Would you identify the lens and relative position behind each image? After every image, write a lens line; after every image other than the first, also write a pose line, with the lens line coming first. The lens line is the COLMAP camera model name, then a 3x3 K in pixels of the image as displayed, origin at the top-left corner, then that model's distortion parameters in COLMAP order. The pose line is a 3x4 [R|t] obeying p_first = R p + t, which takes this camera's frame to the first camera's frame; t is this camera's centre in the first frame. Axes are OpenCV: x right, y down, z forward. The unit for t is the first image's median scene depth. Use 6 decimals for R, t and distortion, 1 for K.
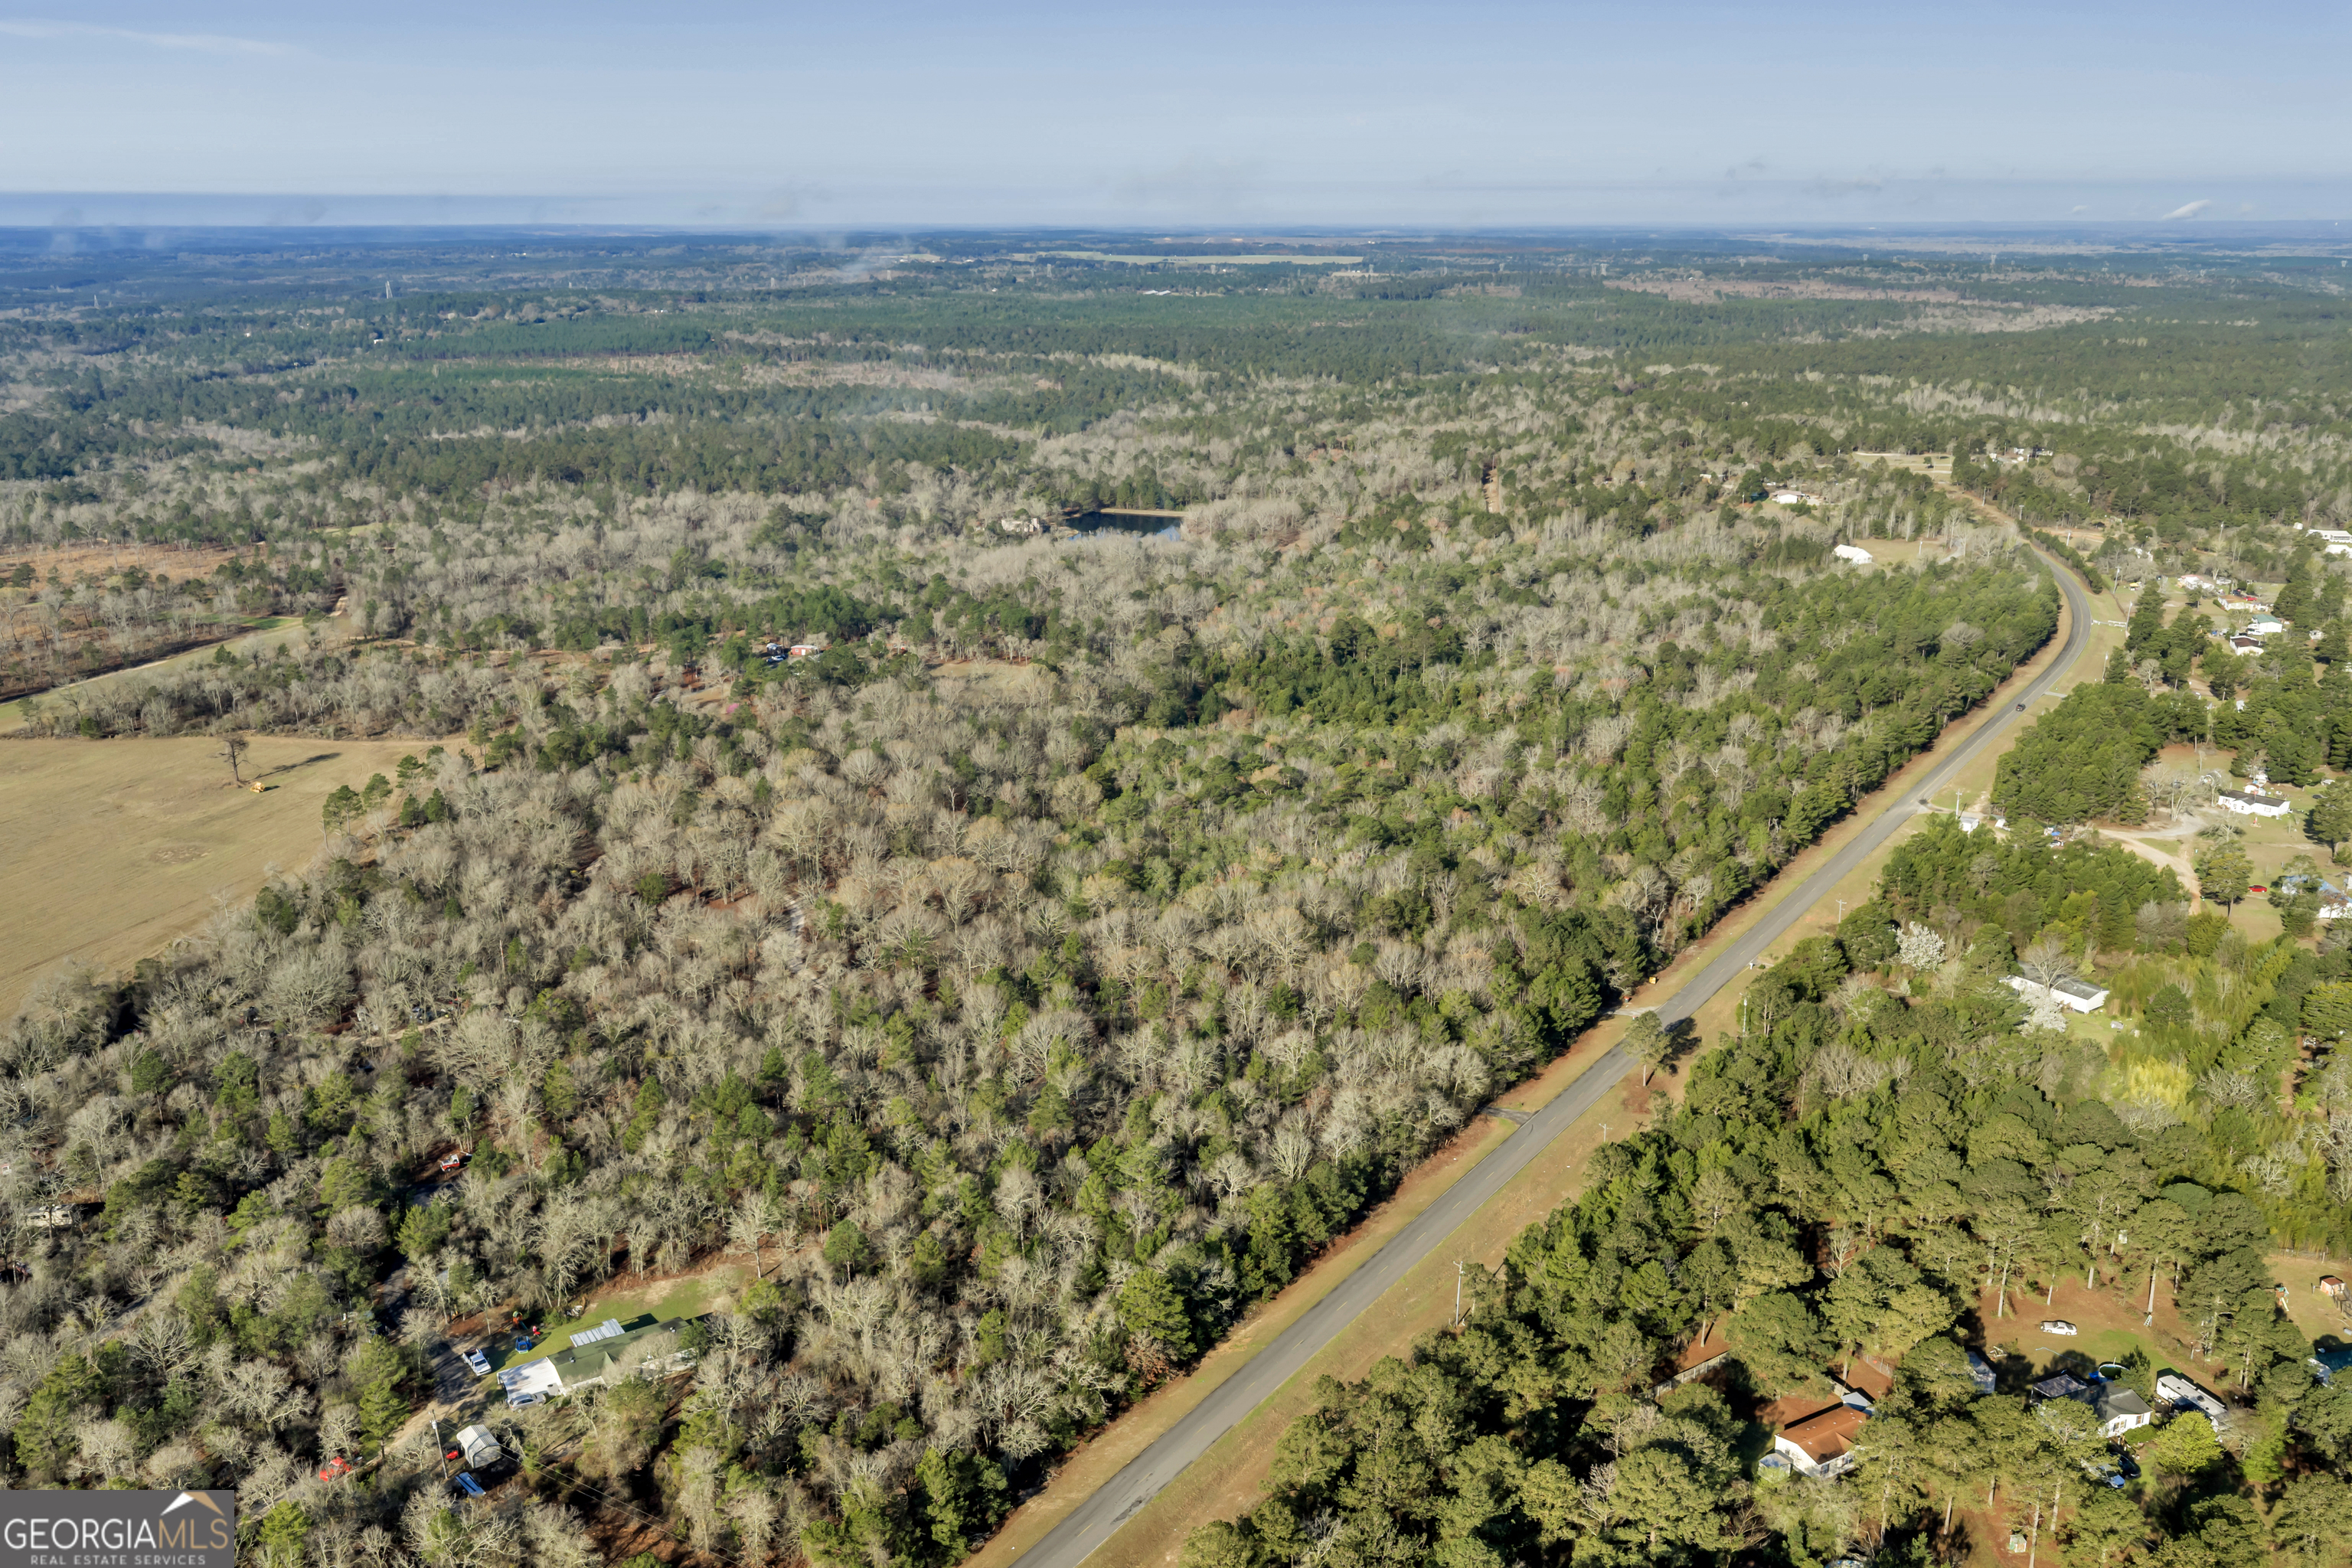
lens RADIAL K [[1937.5, 0, 1176.0], [0, 1937.5, 784.0], [0, 0, 1]] dist [0.006628, -0.011320]
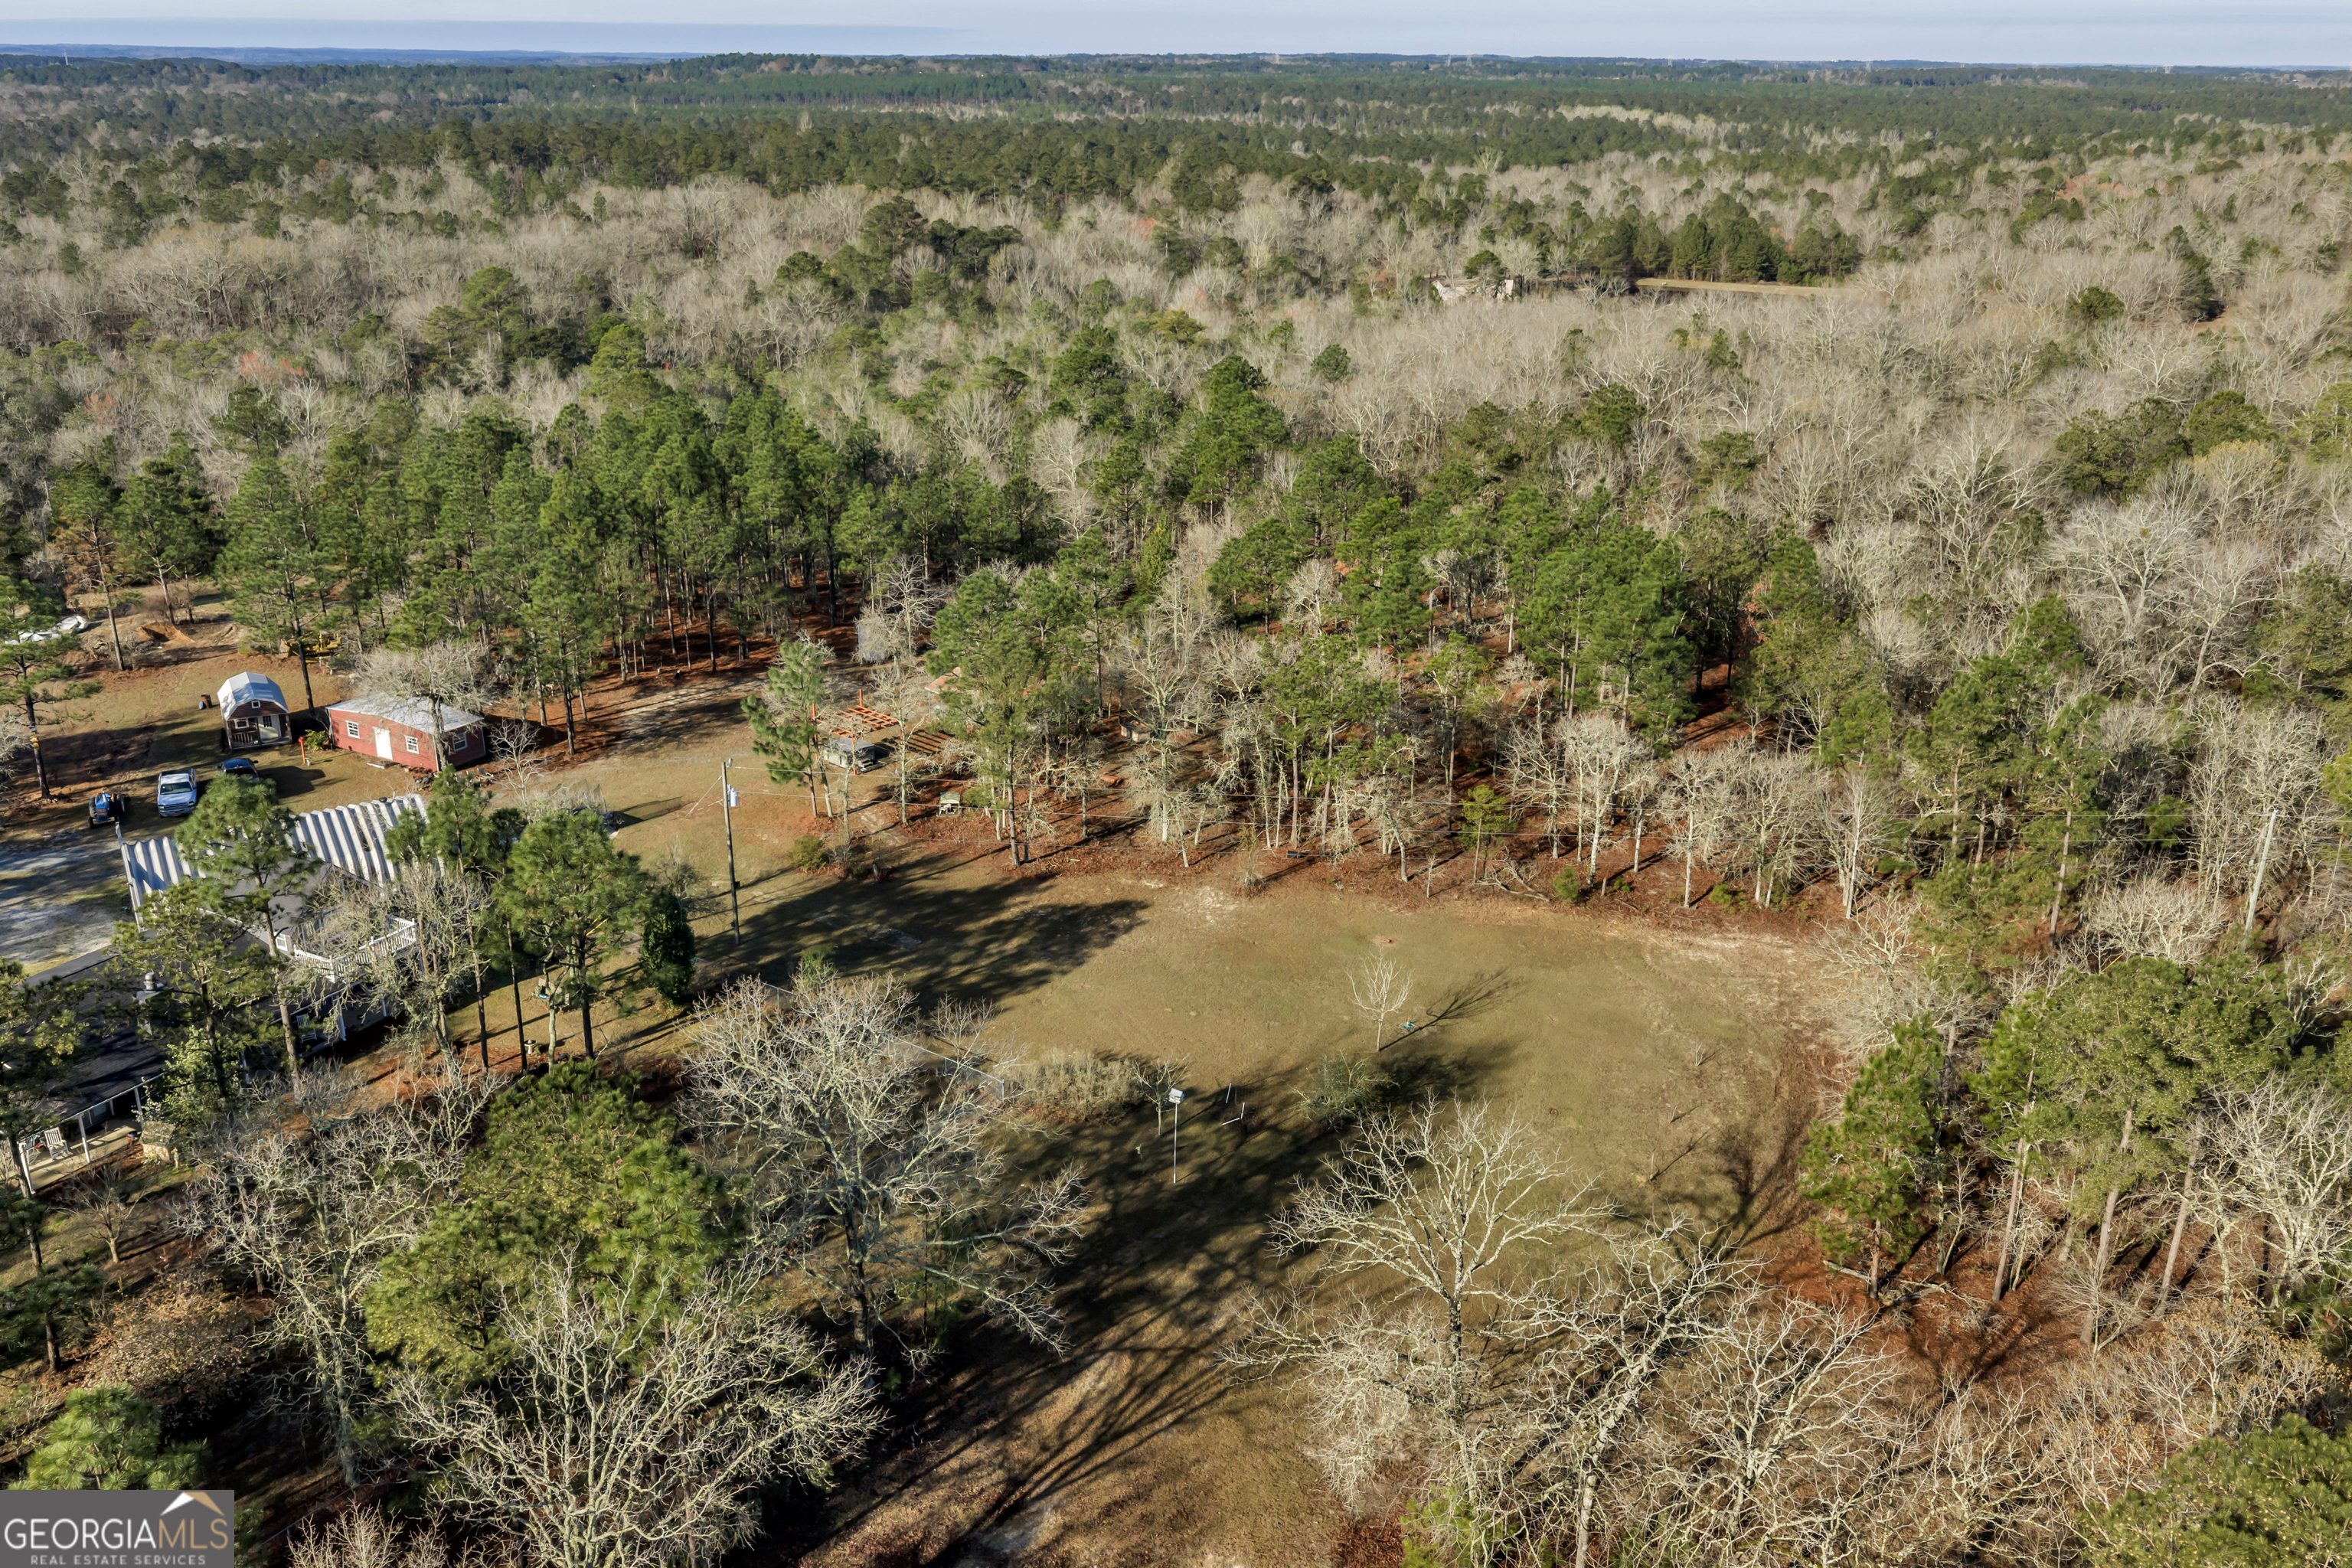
lens RADIAL K [[1937.5, 0, 1176.0], [0, 1937.5, 784.0], [0, 0, 1]] dist [0.006628, -0.011320]
pose [[0.980689, 0.074211, -0.180946, -0.126531], [-0.060651, 0.994999, 0.079364, -0.114888], [0.185931, -0.066857, 0.980286, 1.172854]]
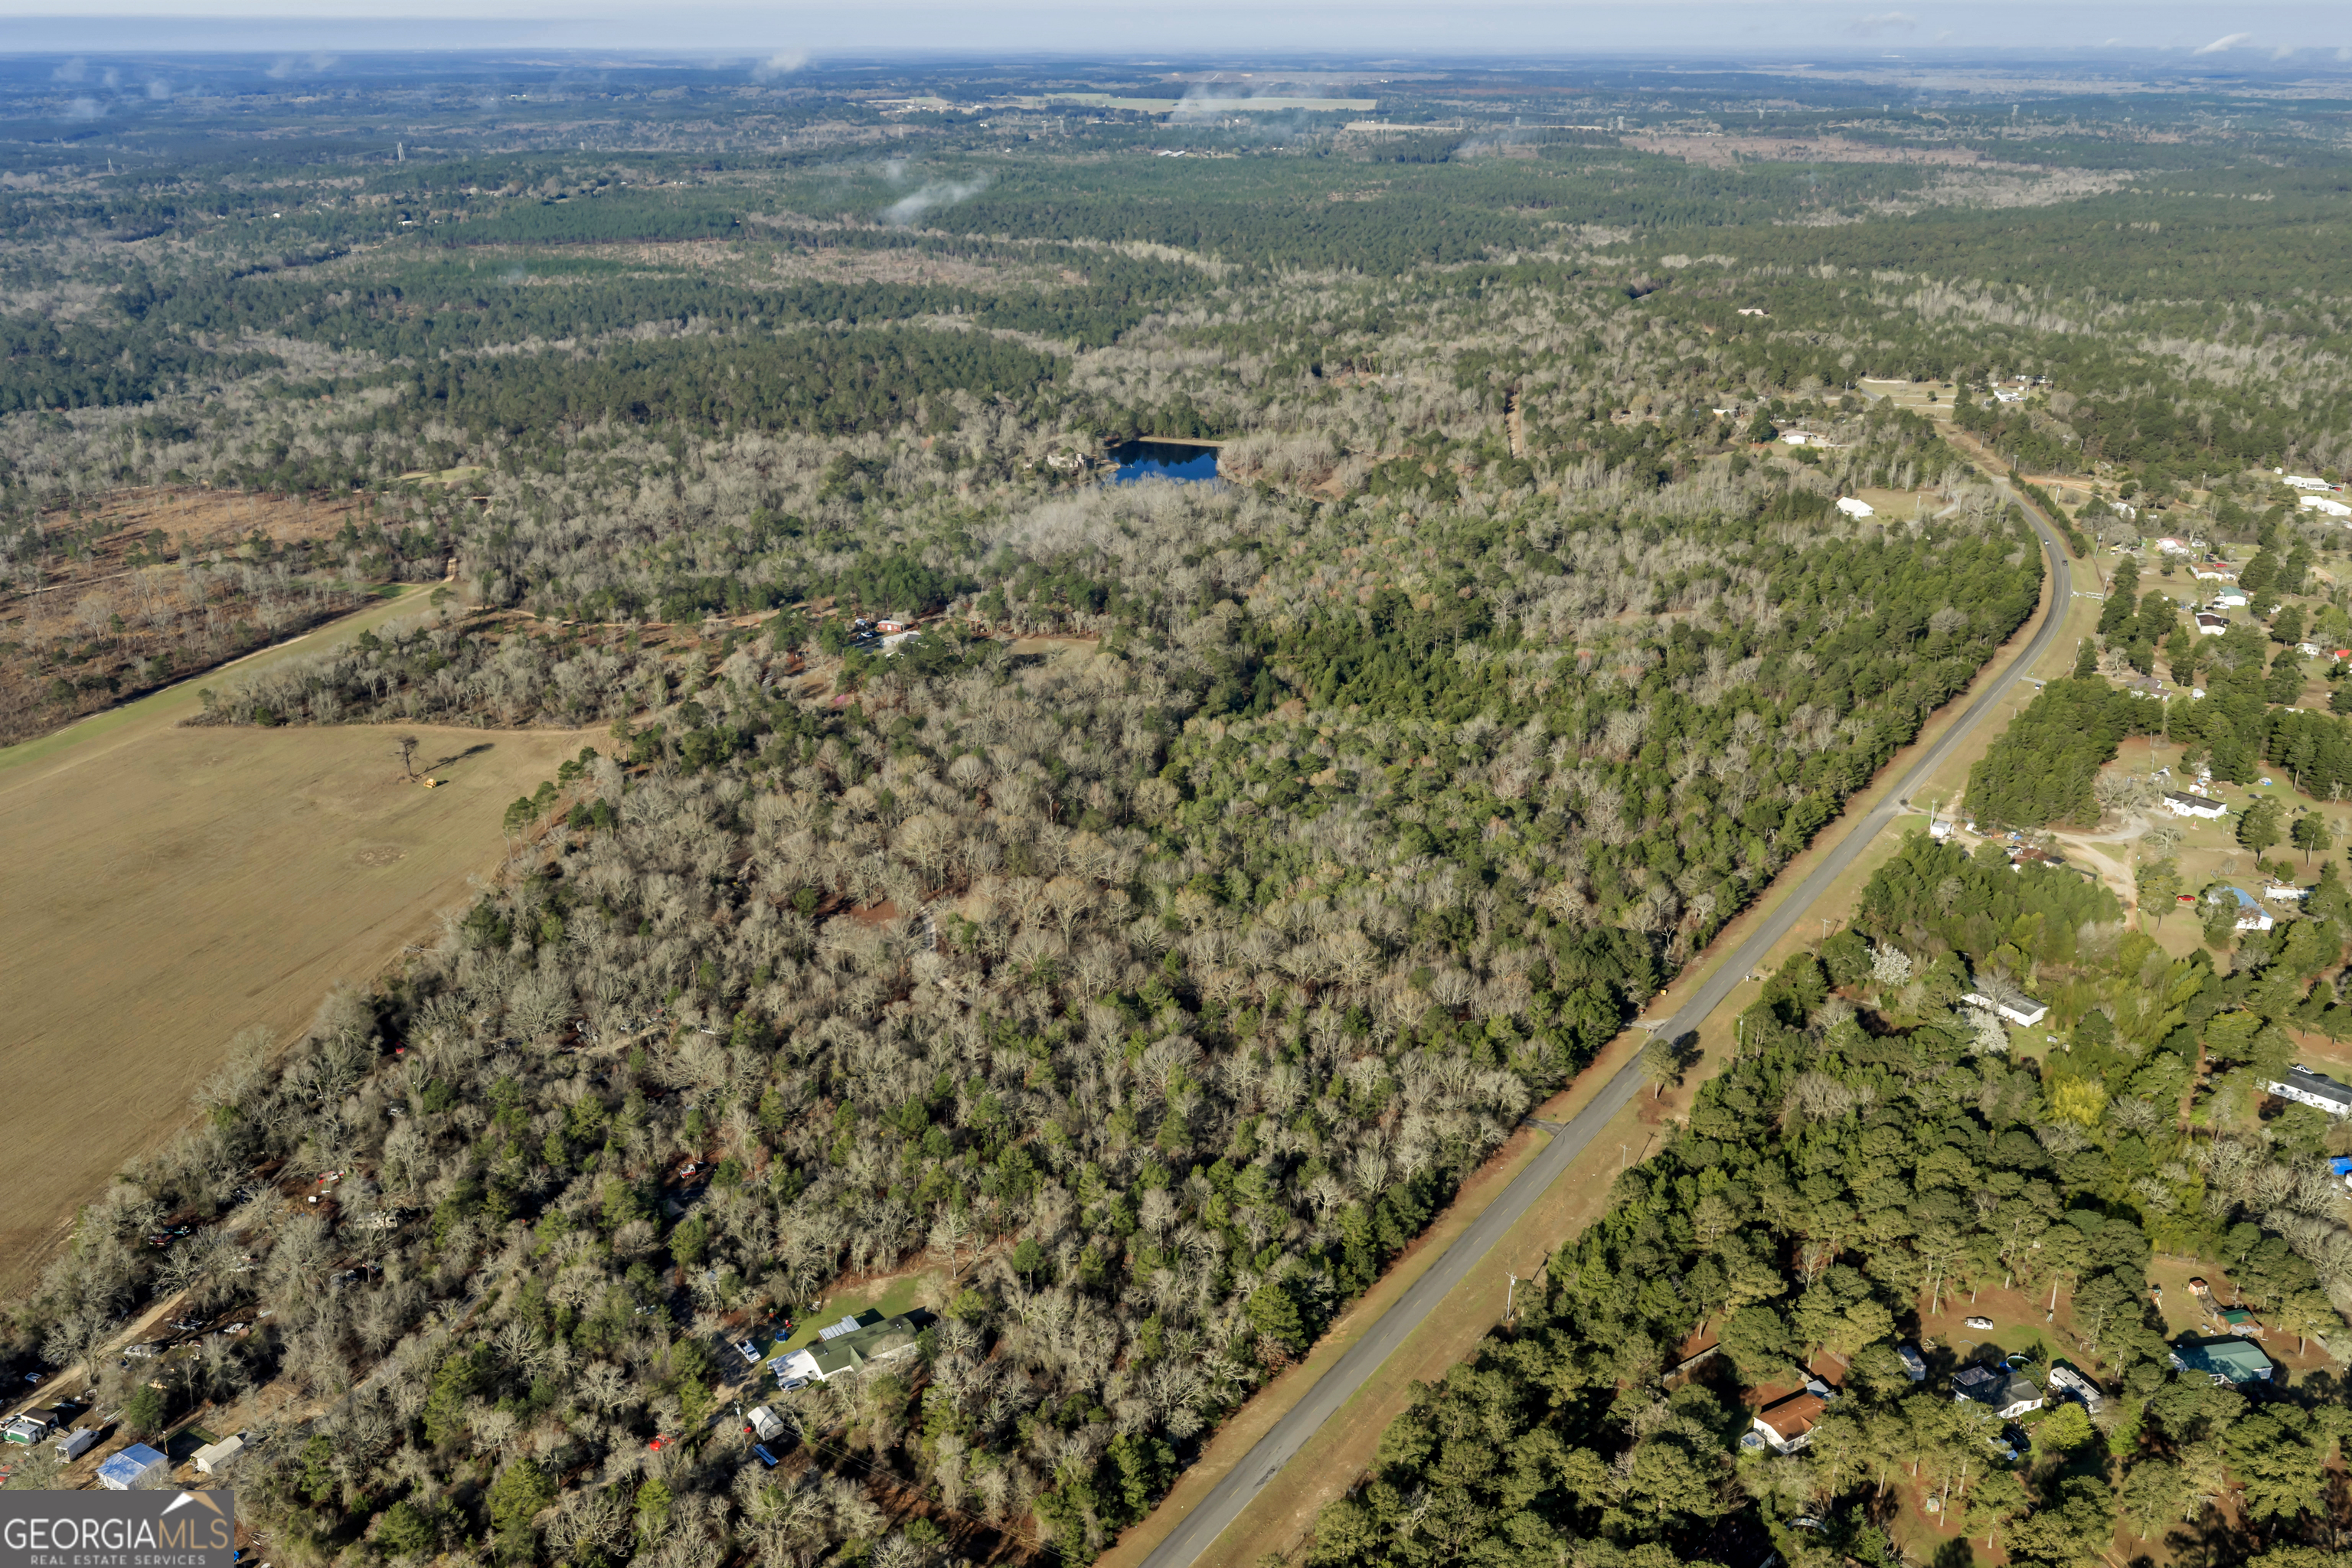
lens RADIAL K [[1937.5, 0, 1176.0], [0, 1937.5, 784.0], [0, 0, 1]] dist [0.006628, -0.011320]
pose [[0.999998, 0.001650, -0.001446, -0.040081], [-0.001525, 0.996543, 0.083062, -0.098940], [0.001578, -0.083060, 0.996543, -0.134963]]
